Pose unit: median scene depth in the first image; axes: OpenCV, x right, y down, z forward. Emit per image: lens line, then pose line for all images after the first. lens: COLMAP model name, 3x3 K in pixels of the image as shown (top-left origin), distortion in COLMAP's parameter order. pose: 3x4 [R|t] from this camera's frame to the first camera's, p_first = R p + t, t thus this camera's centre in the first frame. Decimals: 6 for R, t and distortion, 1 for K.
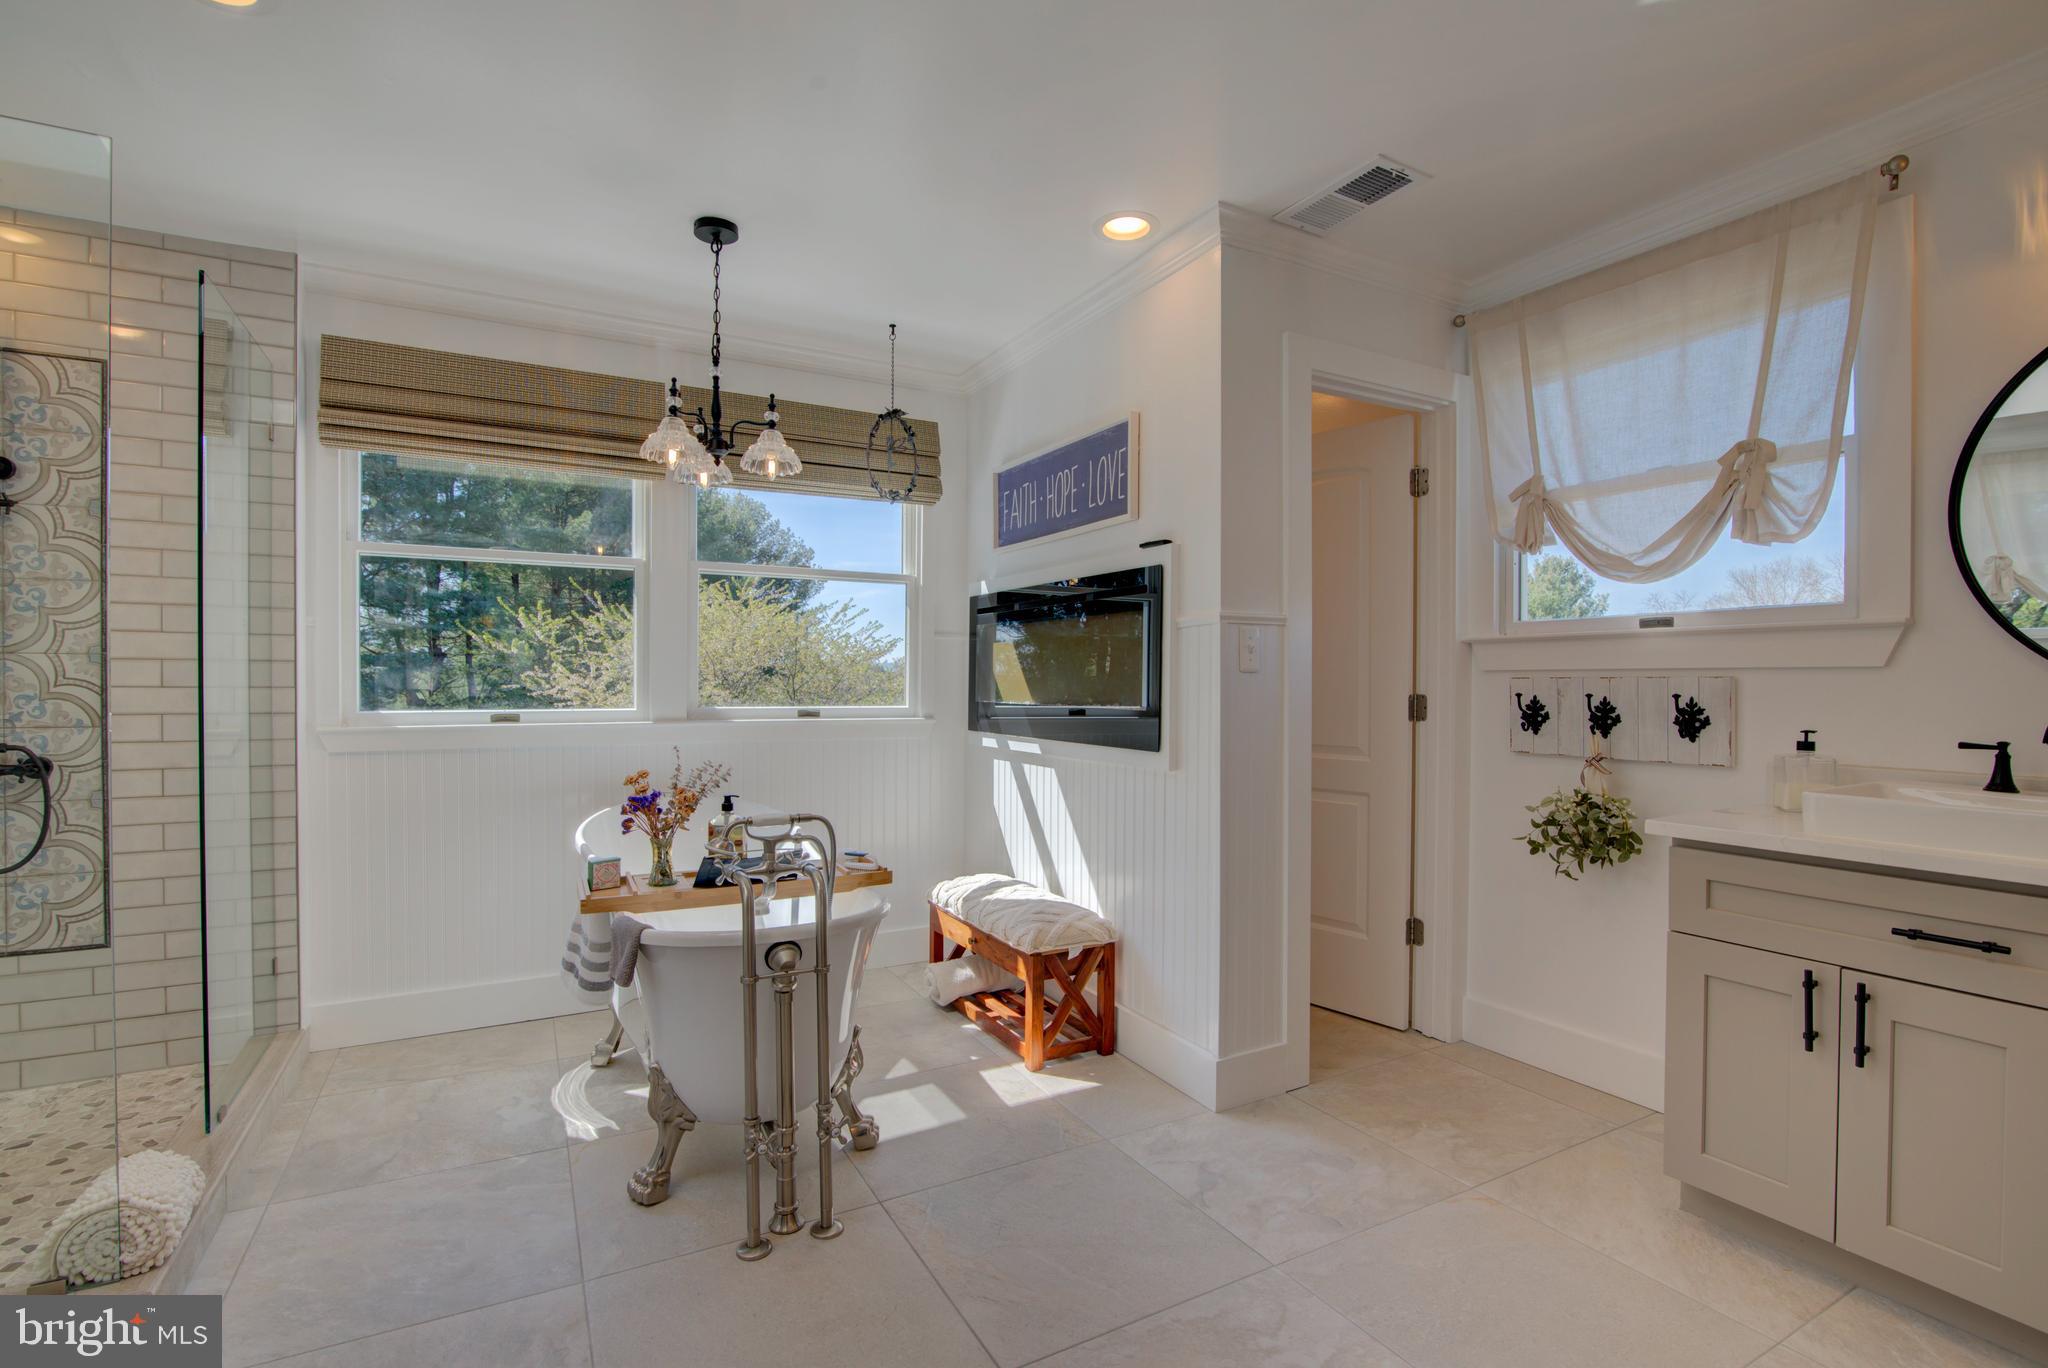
lens RADIAL K [[938.3, 0, 1025.1], [0, 938.3, 694.4], [0, 0, 1]] dist [-0.022131, 0.002980]
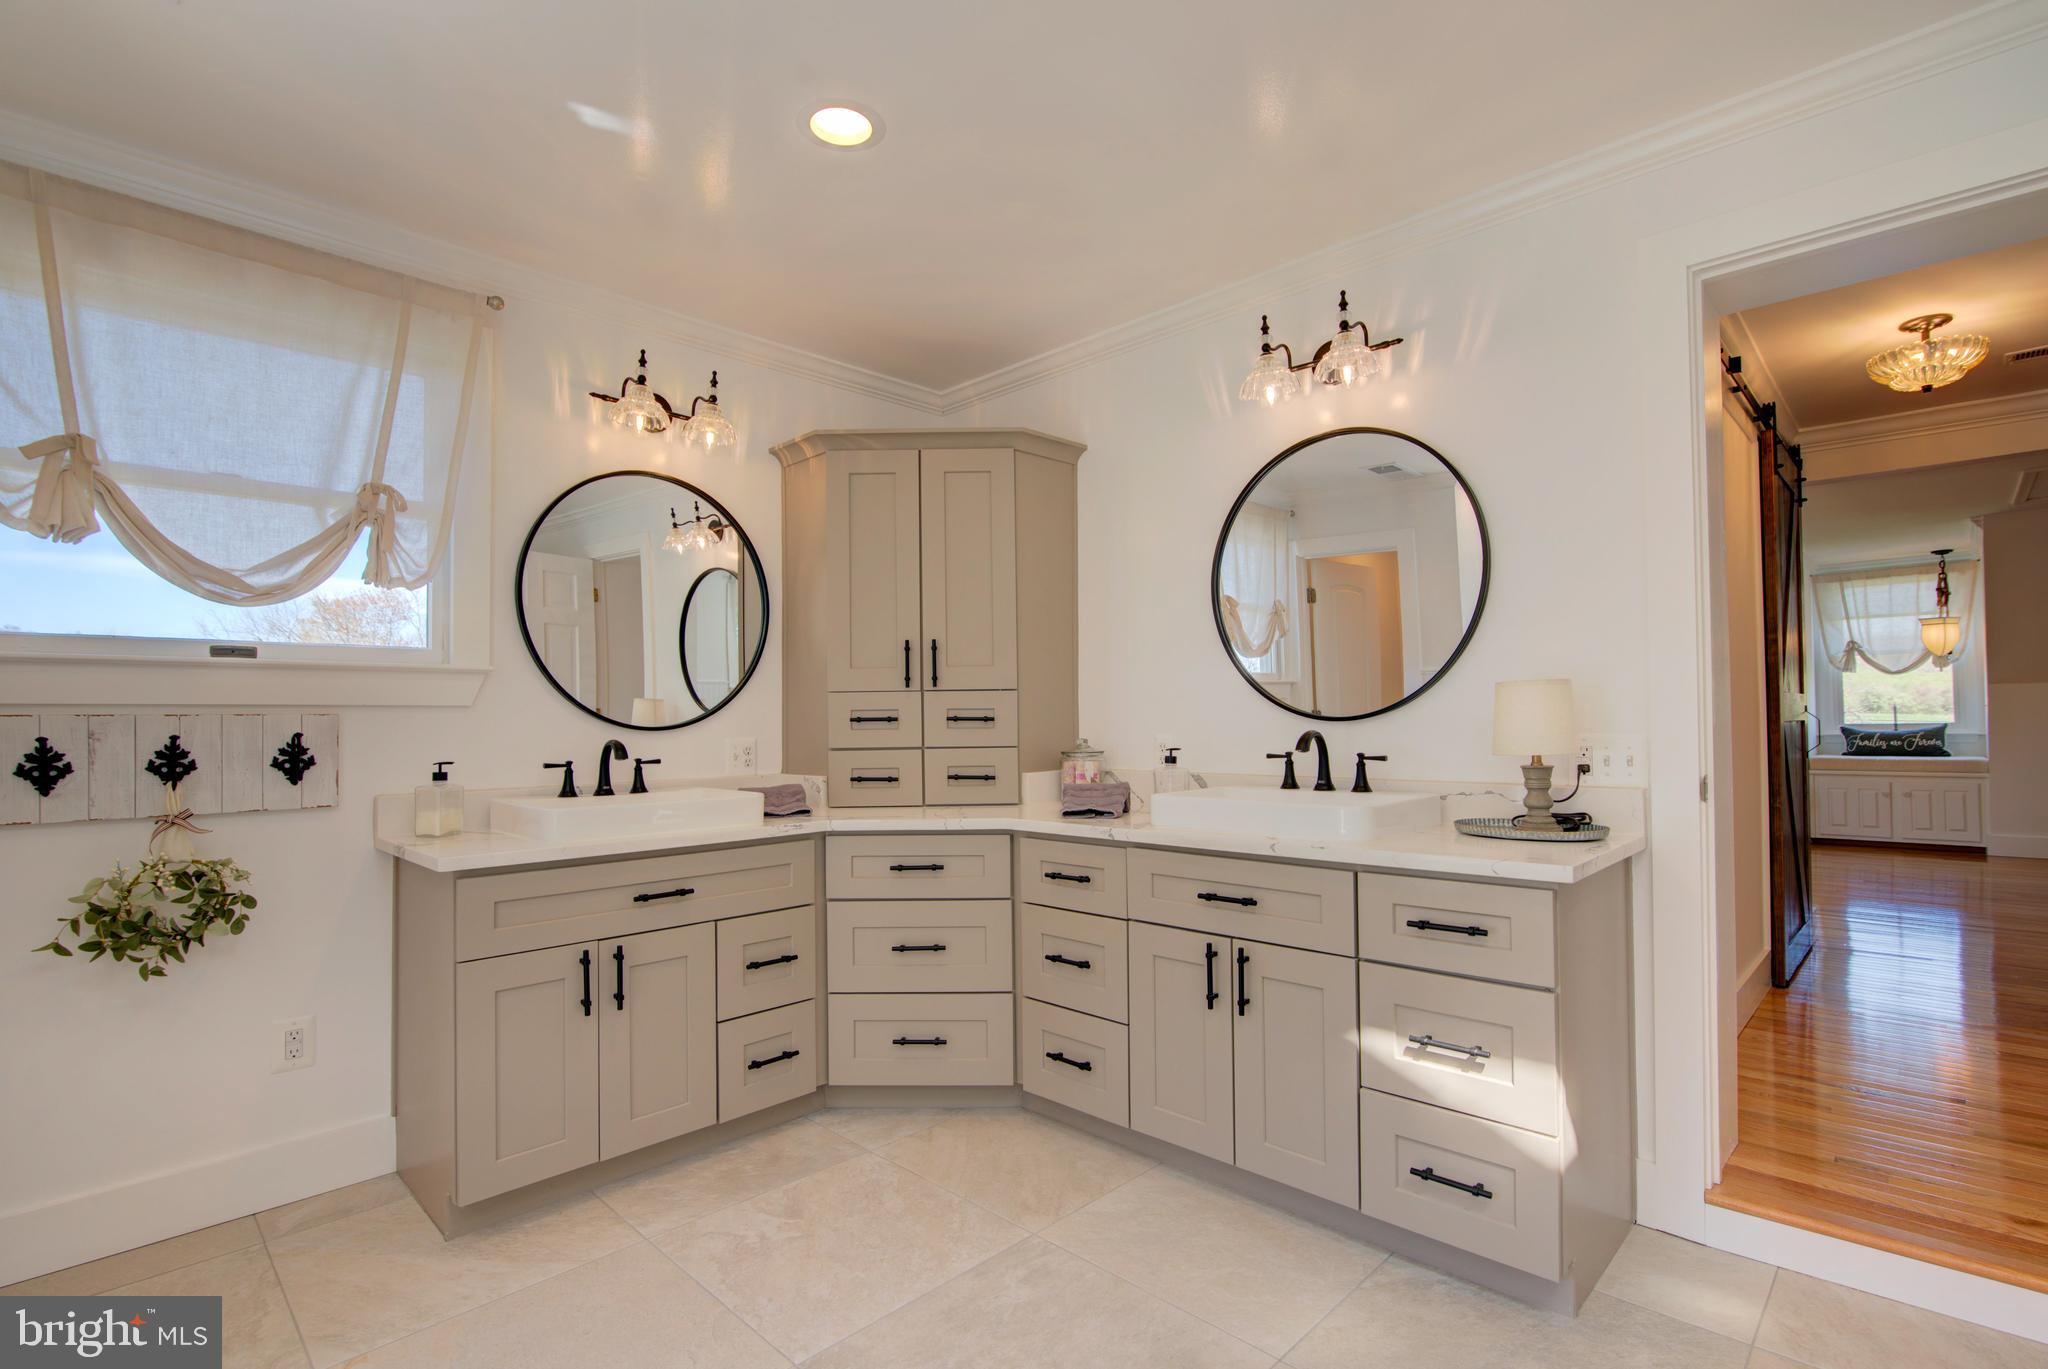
lens RADIAL K [[938.3, 0, 1025.1], [0, 938.3, 694.9], [0, 0, 1]] dist [-0.022131, 0.002980]
pose [[-0.278203, 0.025963, 0.960171, -0.377980], [0.022087, 0.999543, -0.020628, -0.002962], [-0.960268, 0.015469, -0.278649, 0.566016]]
